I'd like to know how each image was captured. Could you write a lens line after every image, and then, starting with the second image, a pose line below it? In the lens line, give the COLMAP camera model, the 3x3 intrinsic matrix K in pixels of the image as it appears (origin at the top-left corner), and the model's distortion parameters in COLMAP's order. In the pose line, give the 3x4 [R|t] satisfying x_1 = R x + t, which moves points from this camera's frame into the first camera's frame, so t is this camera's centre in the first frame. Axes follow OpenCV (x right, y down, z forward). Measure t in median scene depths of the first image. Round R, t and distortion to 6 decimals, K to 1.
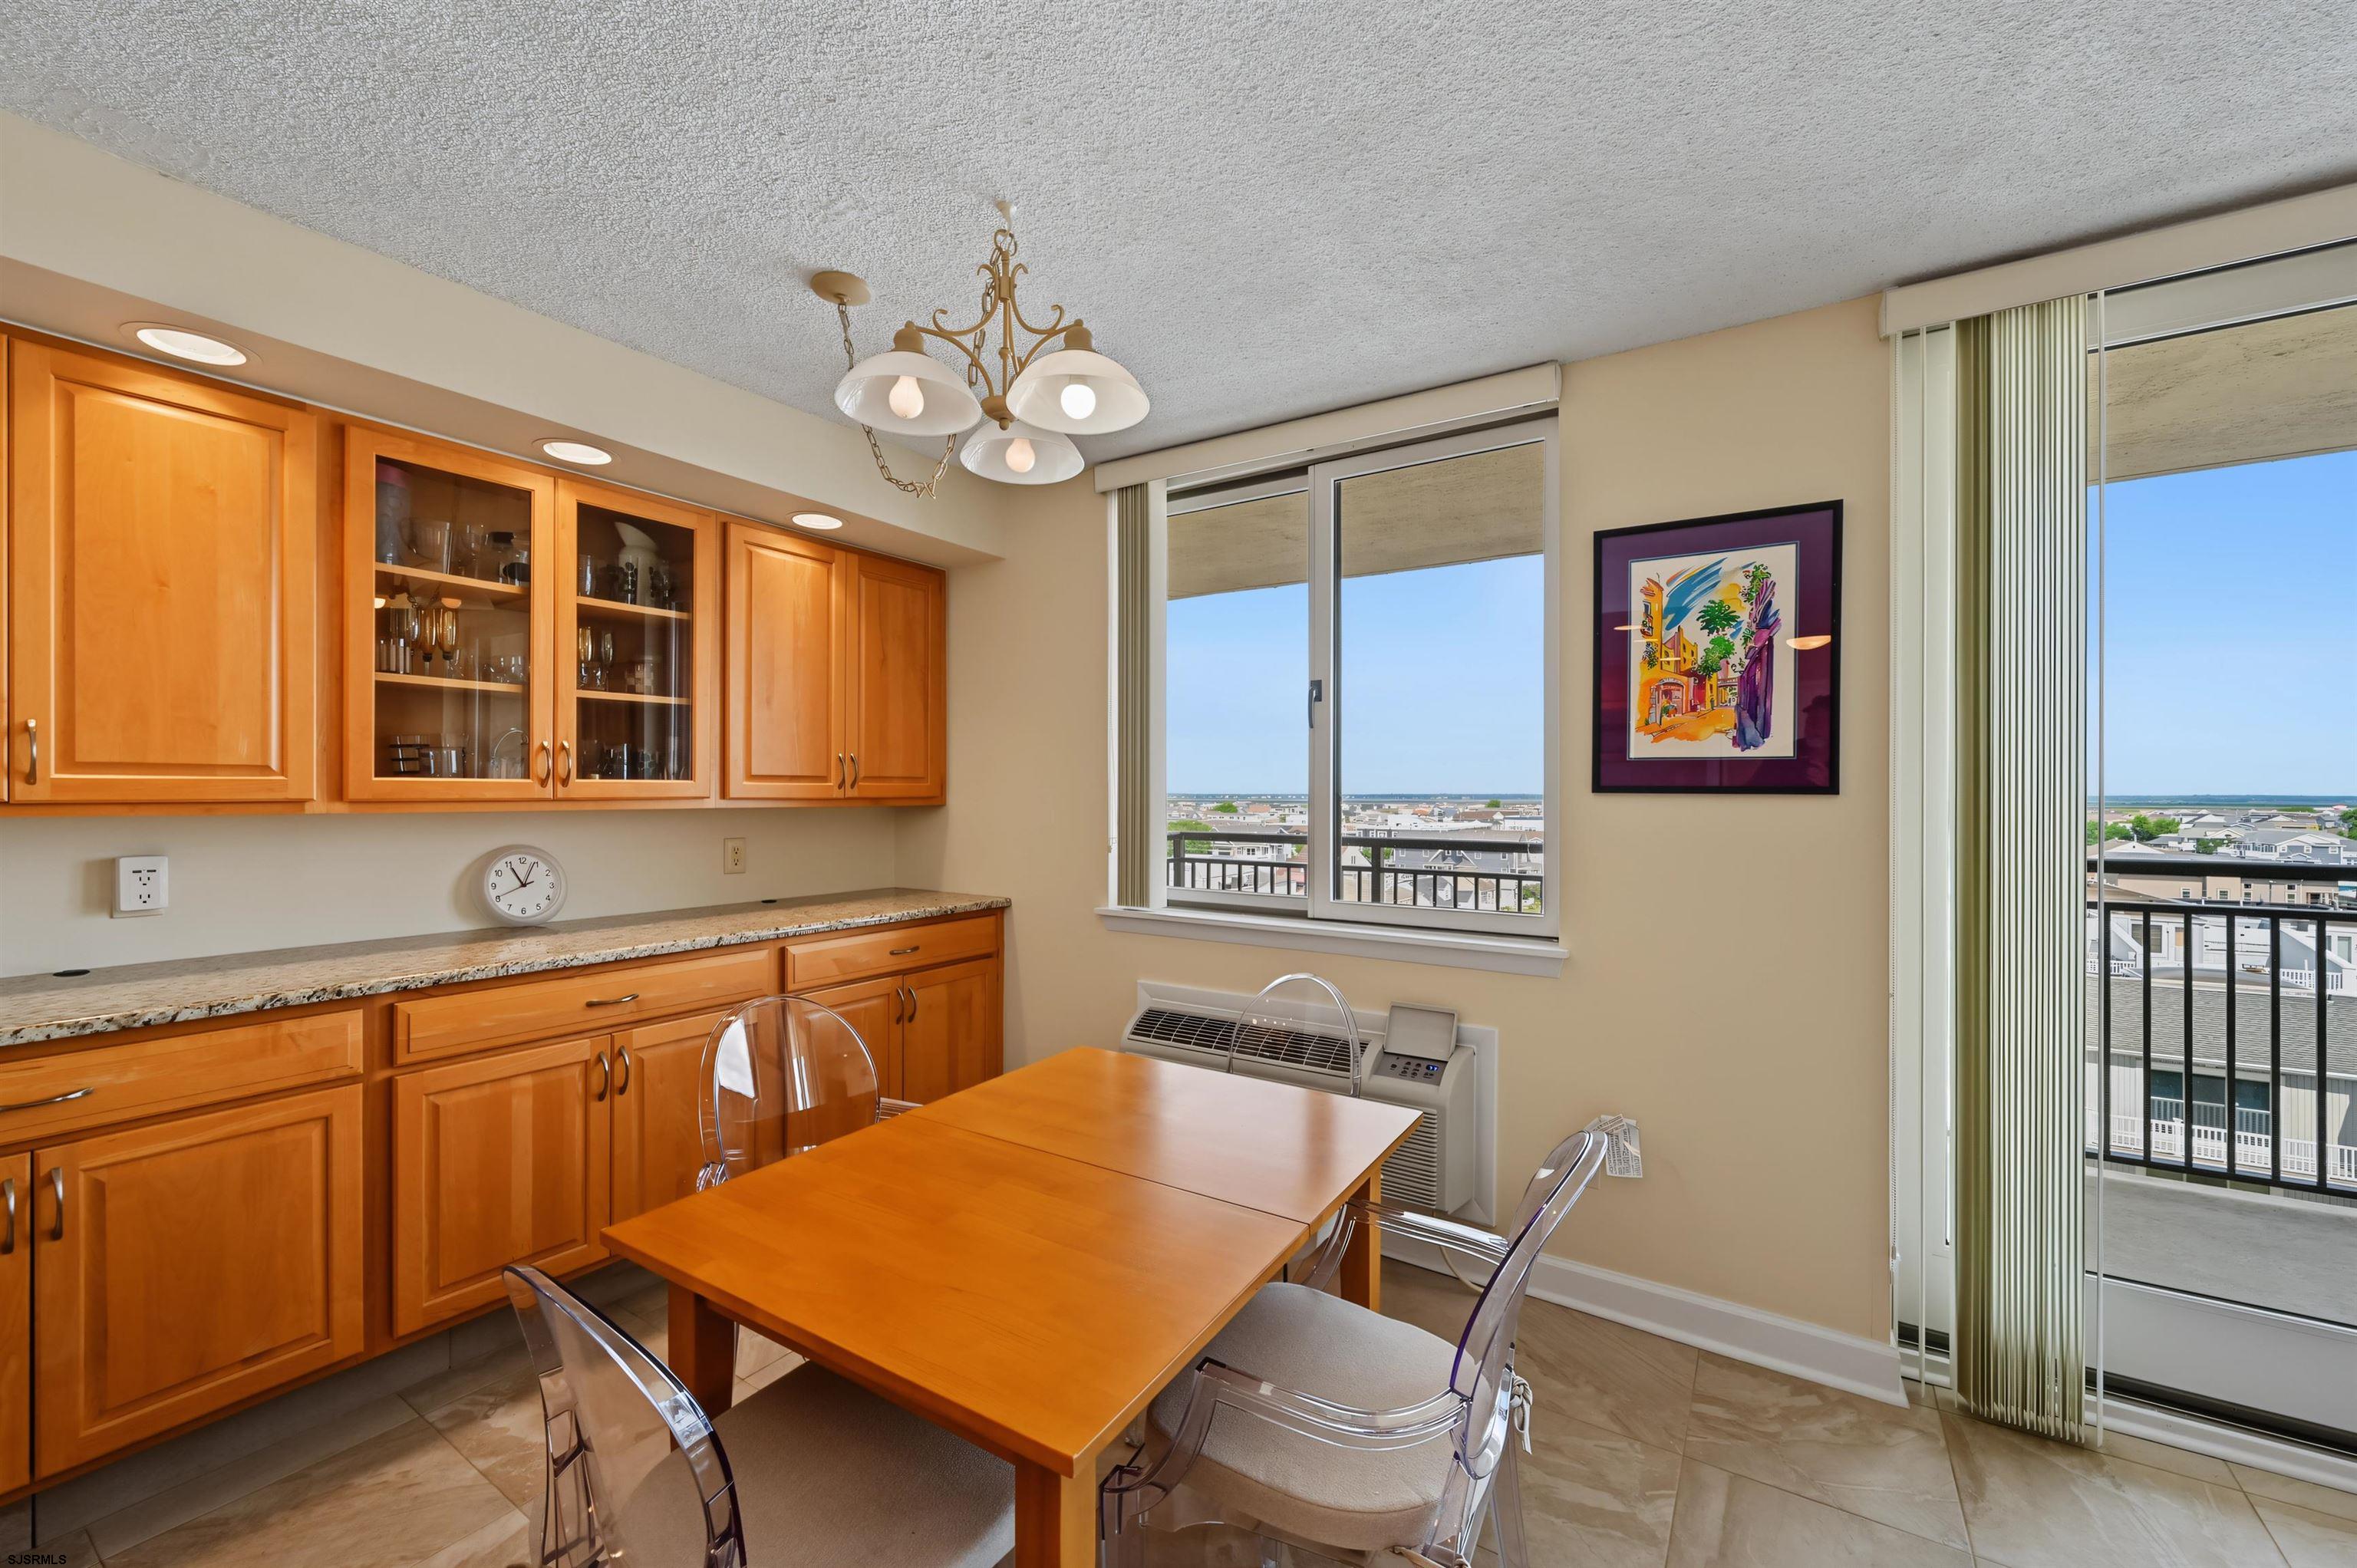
lens RADIAL K [[938.2, 0, 1177.7], [0, 938.2, 795.8], [0, 0, 1]] dist [-0.002668, 0.000861]
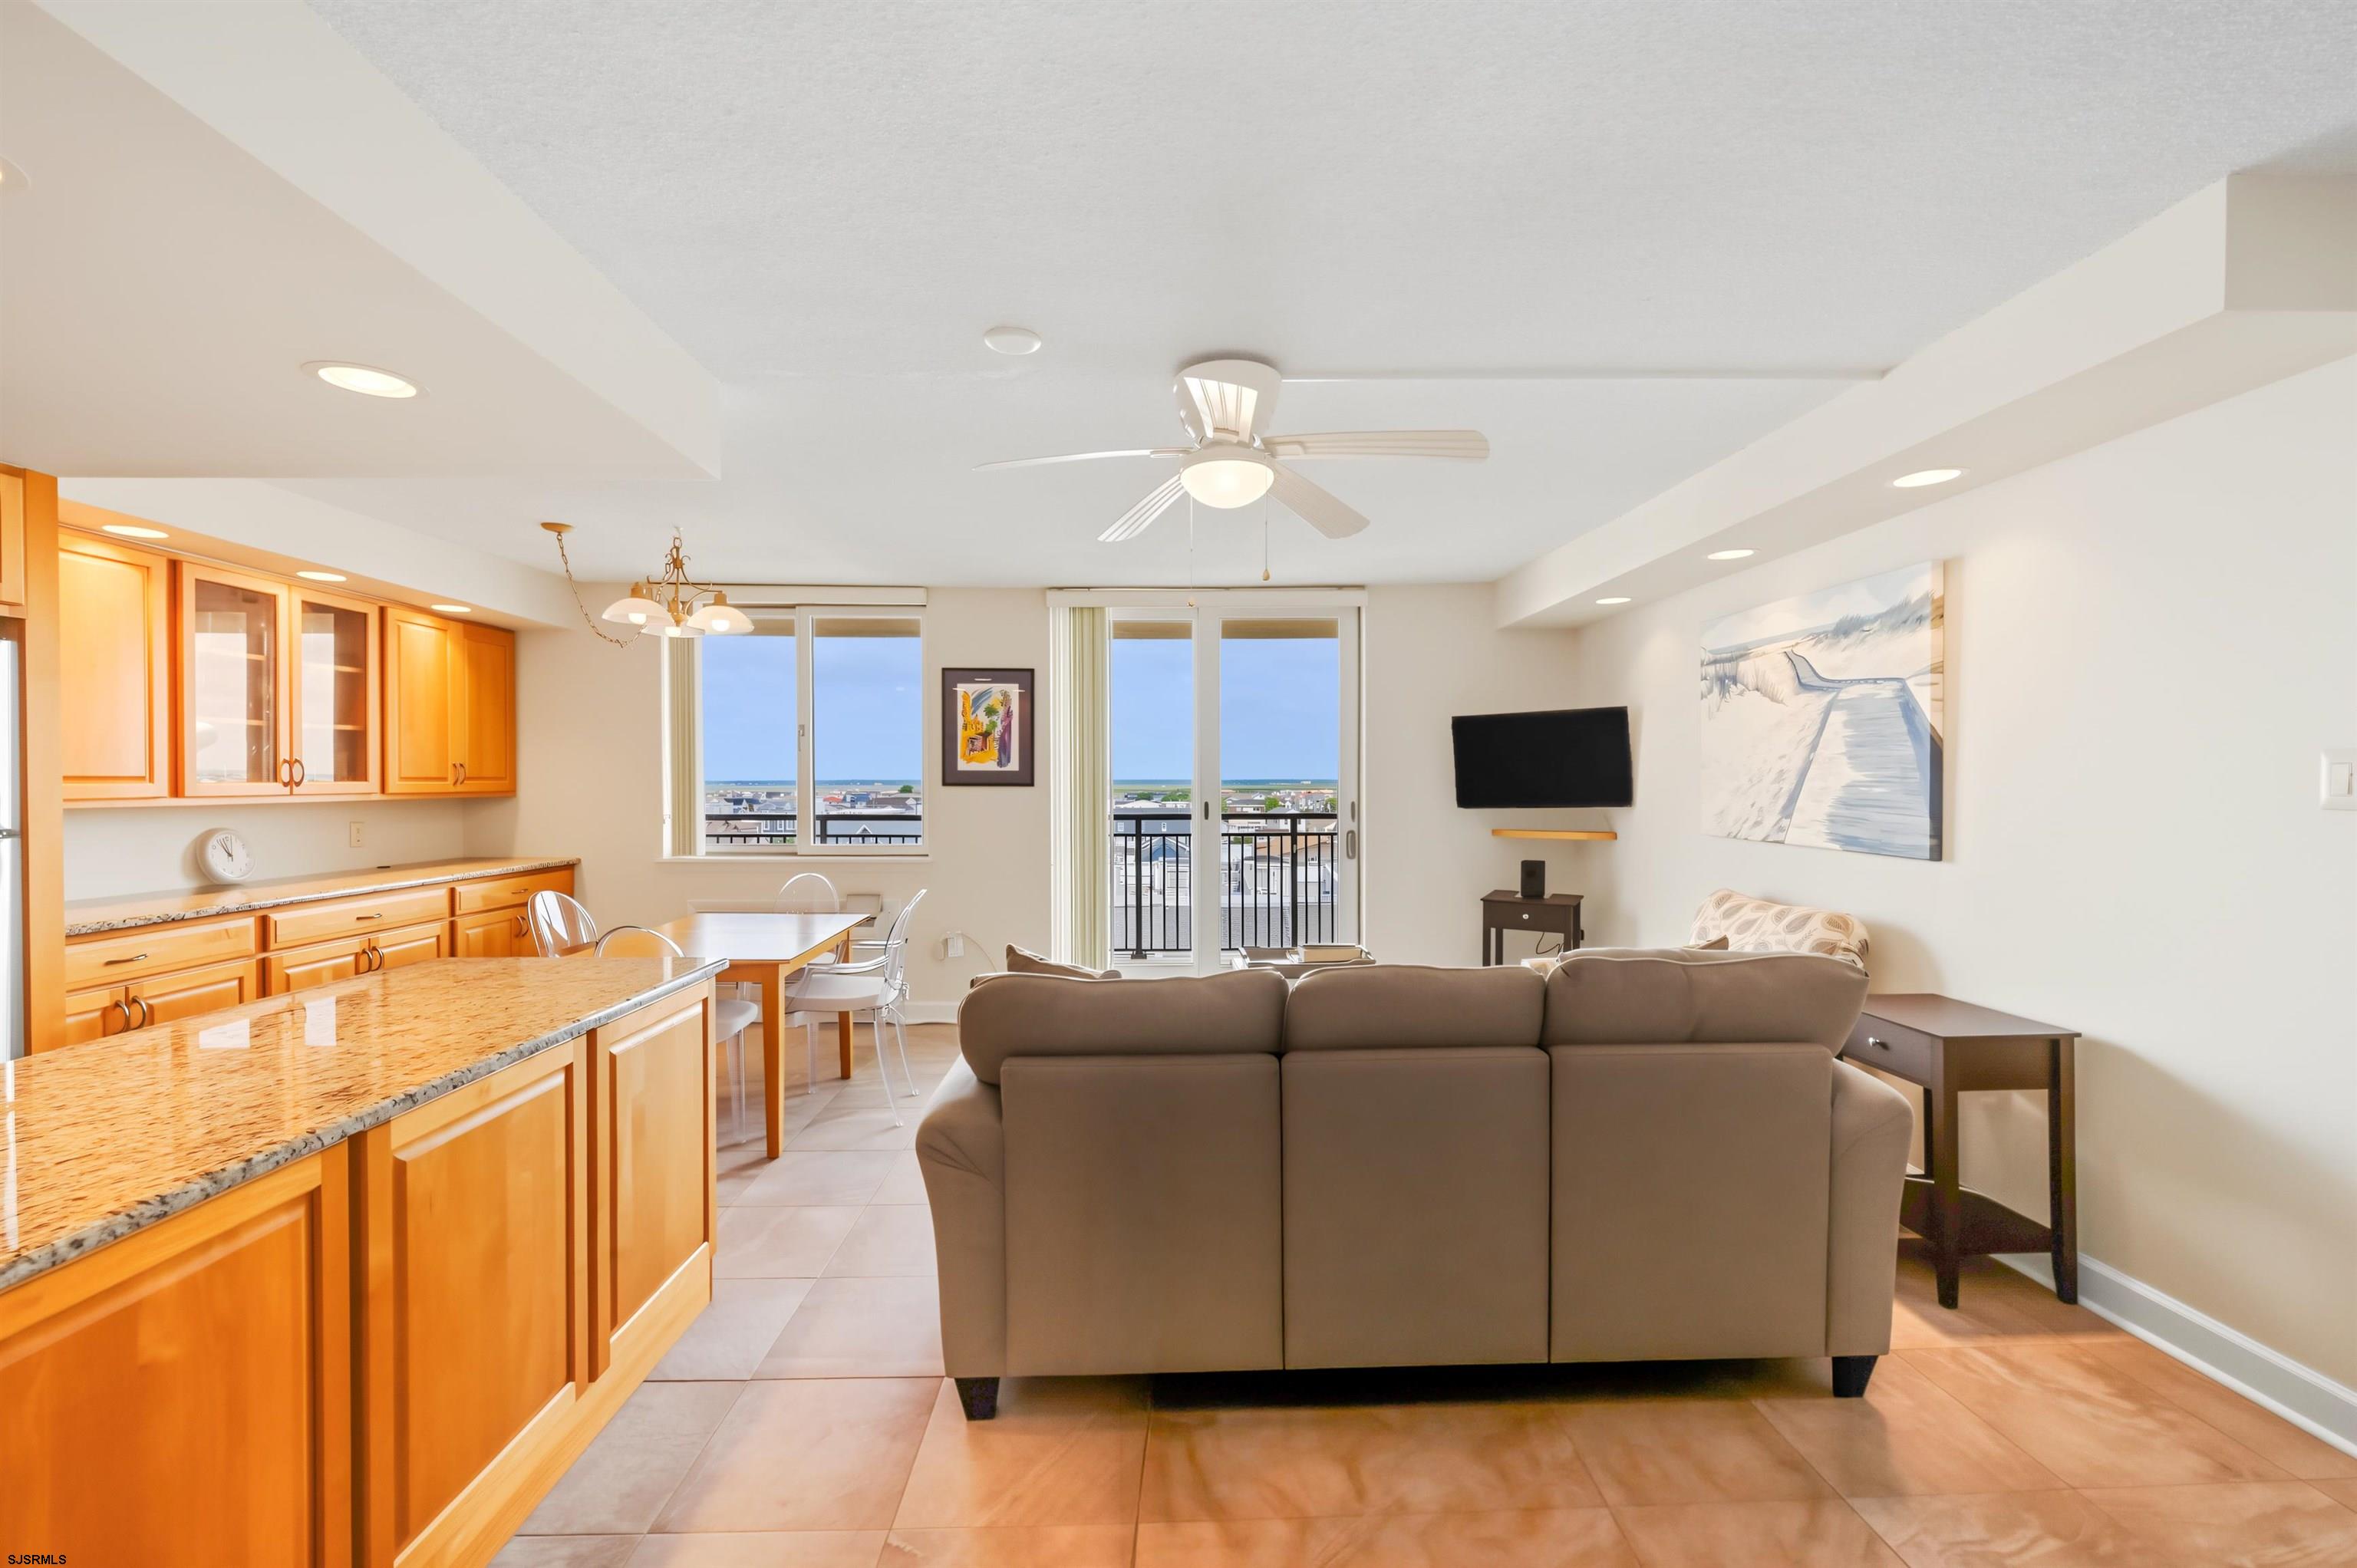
lens RADIAL K [[938.2, 0, 1170.0], [0, 938.2, 787.1], [0, 0, 1]] dist [-0.002668, 0.000861]
pose [[0.826422, -0.008131, 0.562992, -0.371307], [0.004998, 0.999962, 0.007105, -0.013939], [-0.563028, -0.003058, 0.826432, -1.172410]]
